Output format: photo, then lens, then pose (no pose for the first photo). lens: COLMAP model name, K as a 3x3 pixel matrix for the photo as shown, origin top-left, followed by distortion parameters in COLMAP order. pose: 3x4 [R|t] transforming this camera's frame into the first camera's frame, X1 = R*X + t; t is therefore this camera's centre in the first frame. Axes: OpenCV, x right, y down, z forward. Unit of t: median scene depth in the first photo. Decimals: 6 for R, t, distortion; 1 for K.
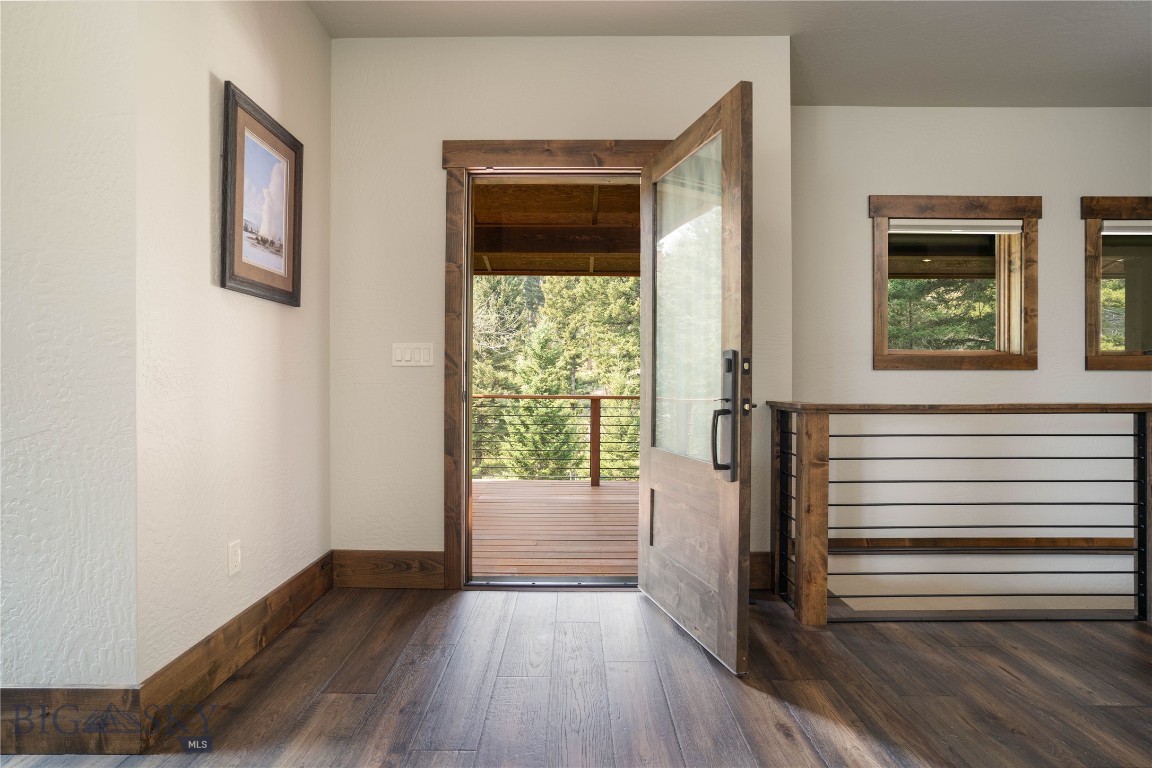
lens RADIAL K [[604.5, 0, 576.1], [0, 604.5, 381.4], [0, 0, 1]] dist [0.002040, 0.000528]
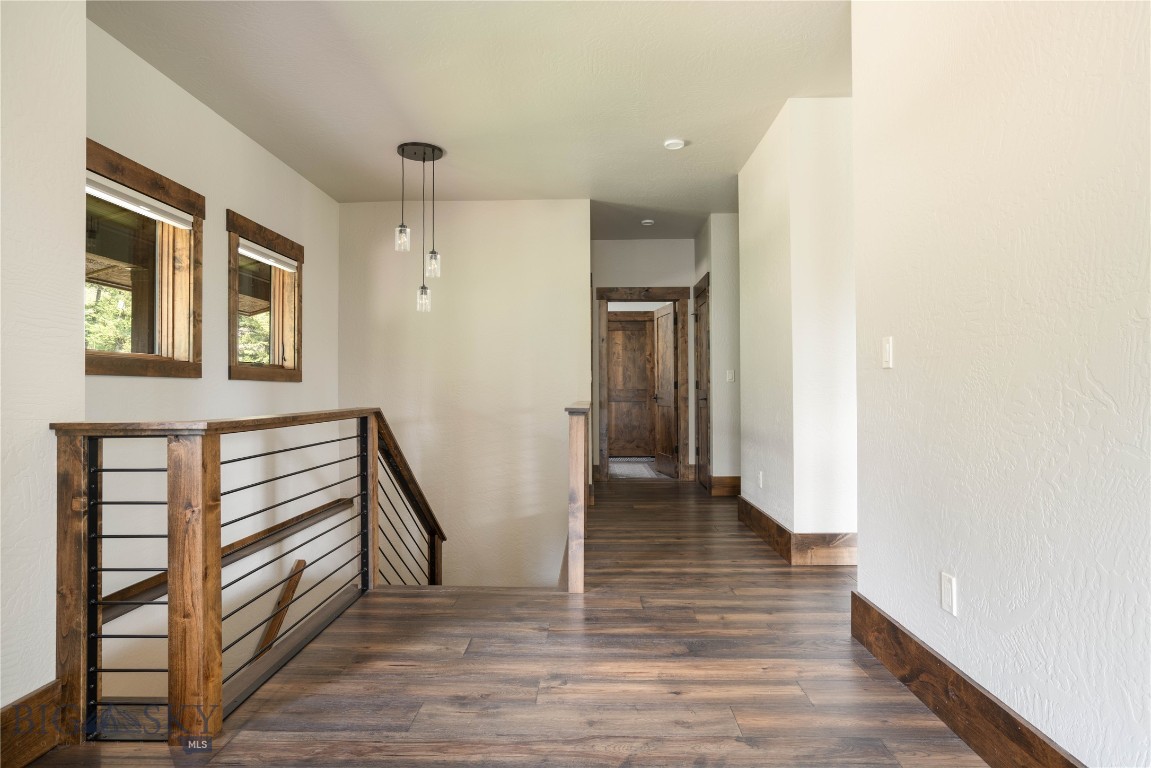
lens RADIAL K [[661.5, 0, 574.7], [0, 661.5, 385.5], [0, 0, 1]] dist [-0.006946, -0.001057]
pose [[0.032790, 0.009595, 0.999416, -0.248037], [0.003154, 0.999948, -0.009704, 0.003669], [-0.999457, 0.003471, 0.032758, 0.383600]]
